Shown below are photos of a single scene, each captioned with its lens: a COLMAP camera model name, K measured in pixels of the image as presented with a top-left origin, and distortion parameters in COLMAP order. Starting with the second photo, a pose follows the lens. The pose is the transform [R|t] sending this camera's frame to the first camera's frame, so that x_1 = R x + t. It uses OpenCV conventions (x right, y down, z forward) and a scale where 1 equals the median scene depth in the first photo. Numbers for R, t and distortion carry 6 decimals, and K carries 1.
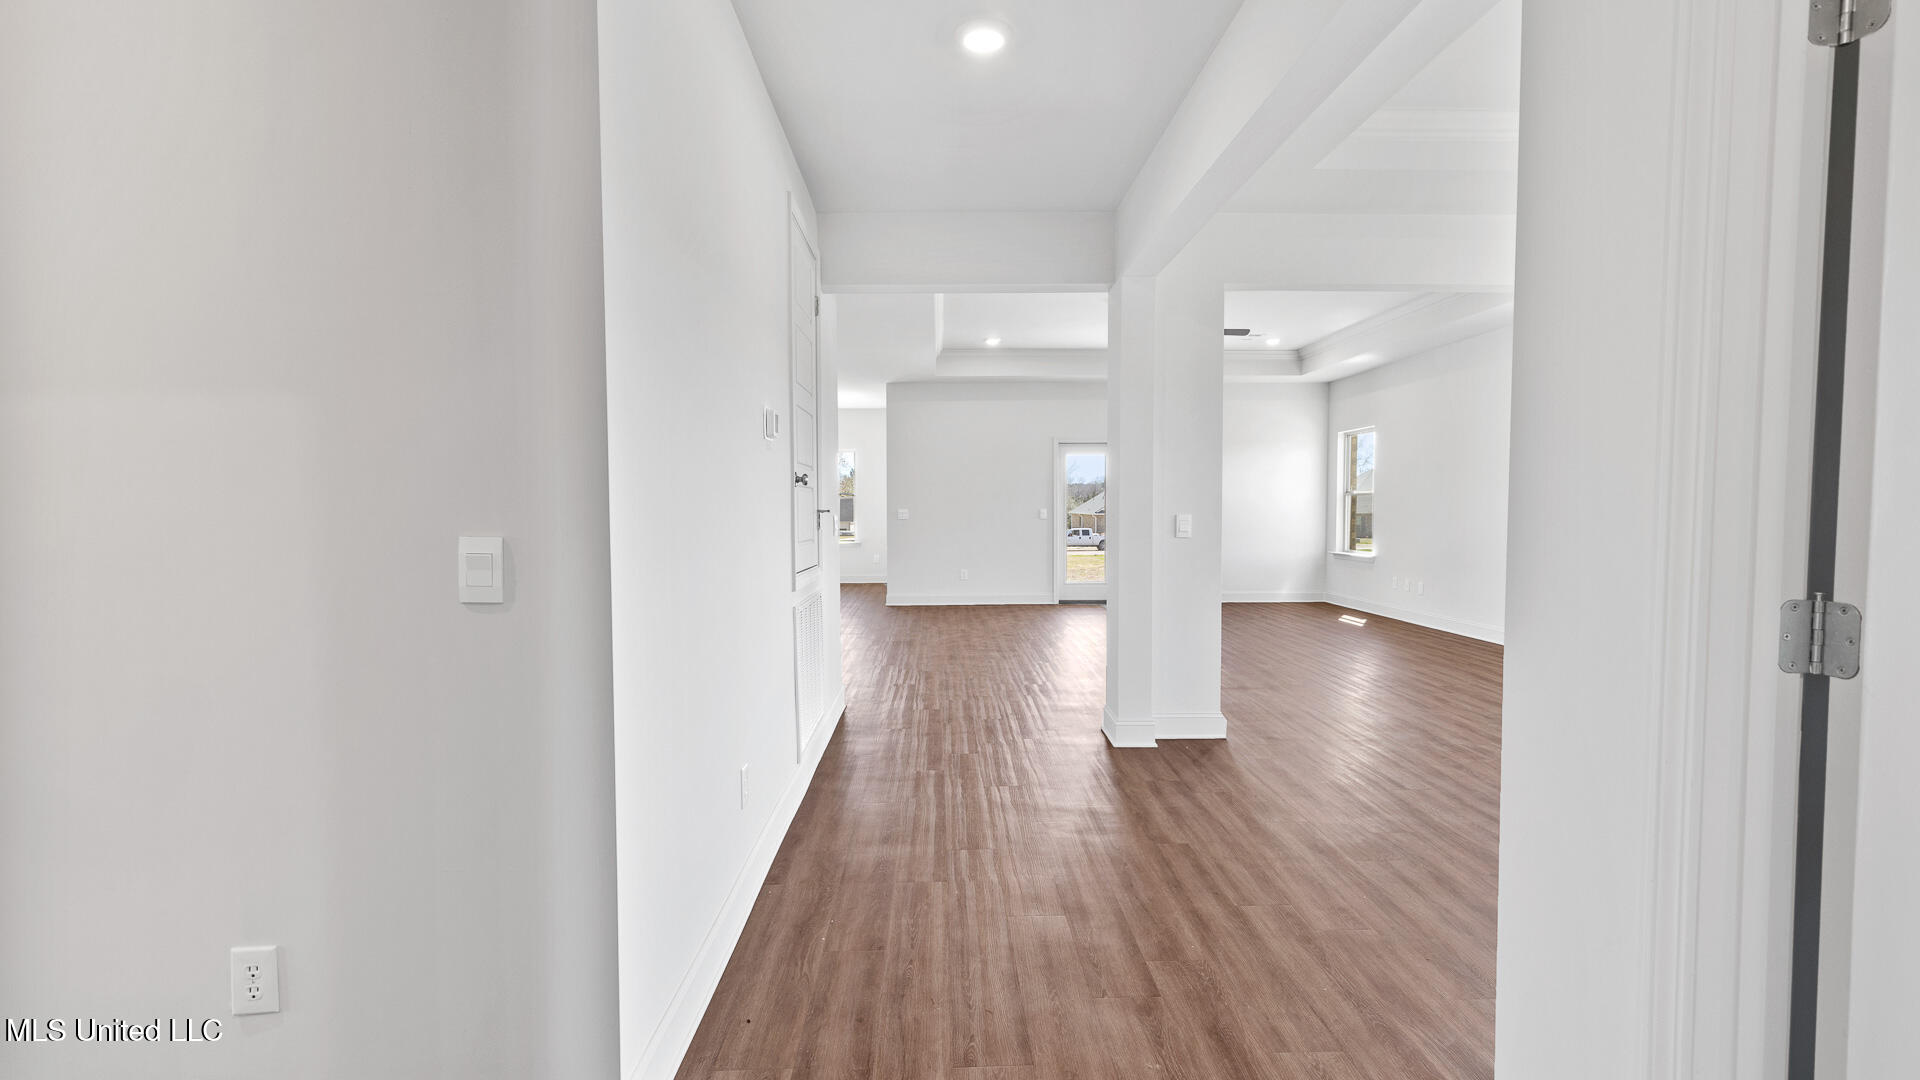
lens RADIAL K [[869.1, 0, 976.8], [0, 869.1, 545.3], [0, 0, 1]] dist [0.000985, 0.000280]
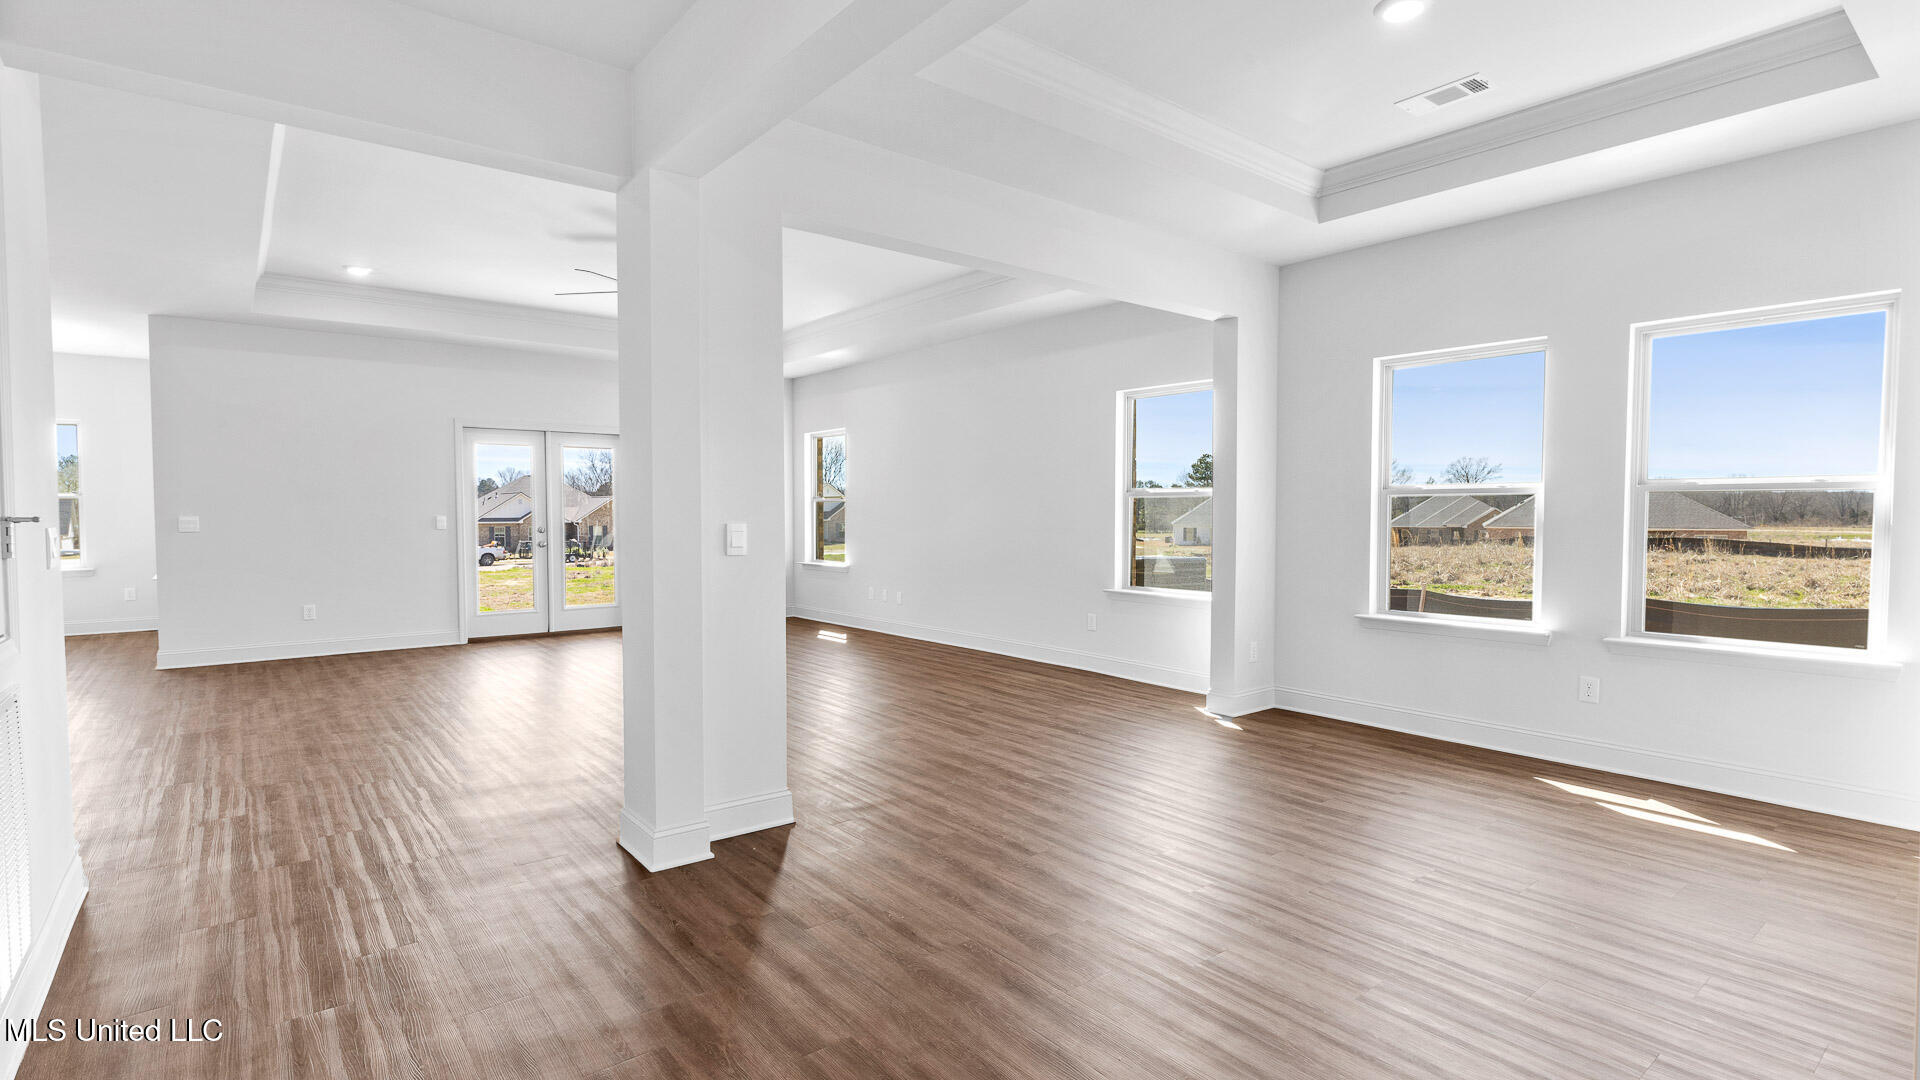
lens RADIAL K [[906.4, 0, 975.5], [0, 906.4, 545.5], [0, 0, 1]] dist [-0.000956, -0.000371]
pose [[0.798755, -0.018794, 0.601363, -0.043645], [0.024354, 0.999703, -0.001105, -0.008950], [-0.601164, 0.015528, 0.798975, 0.222665]]
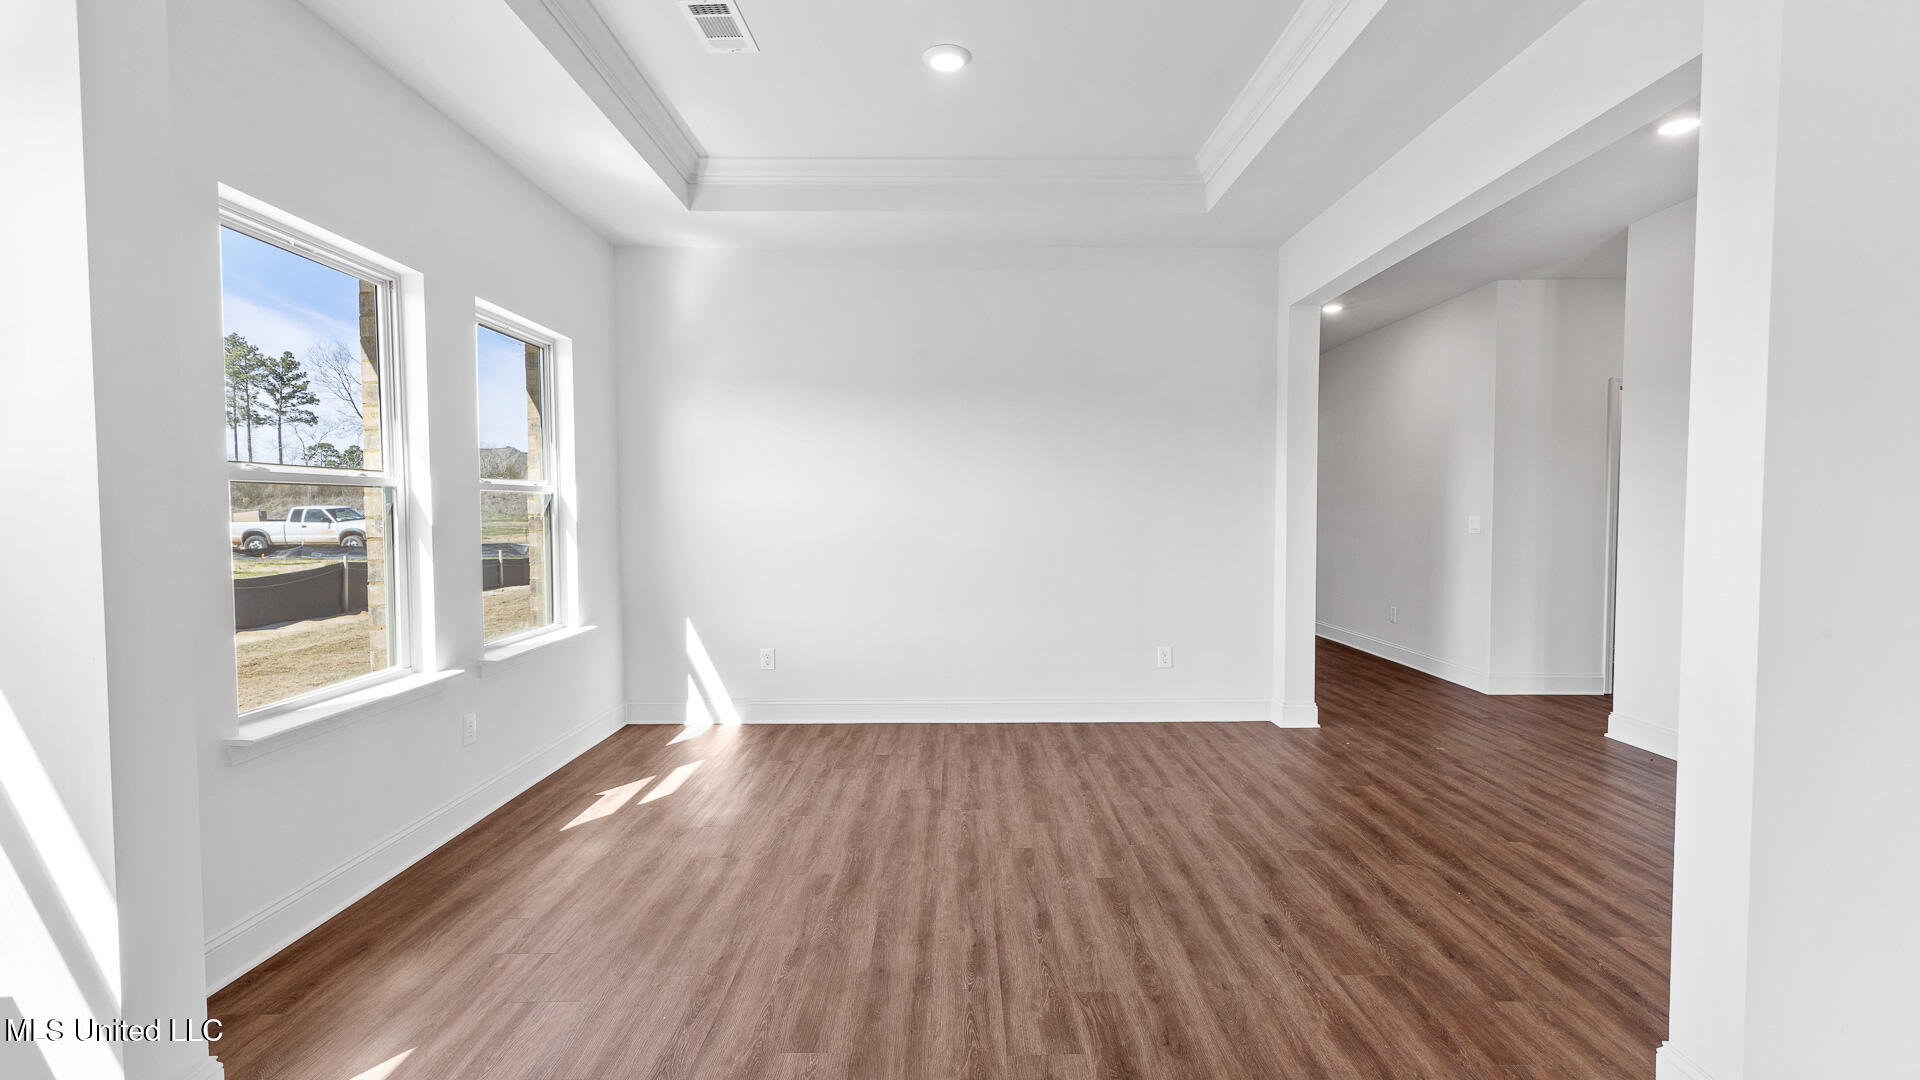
lens RADIAL K [[869.1, 0, 976.8], [0, 869.1, 545.3], [0, 0, 1]] dist [0.000985, 0.000280]
pose [[-0.999668, 0.007560, 0.024623, 0.456352], [0.009723, 0.995991, 0.088928, -0.050941], [-0.023852, 0.089138, -0.995734, 1.090531]]
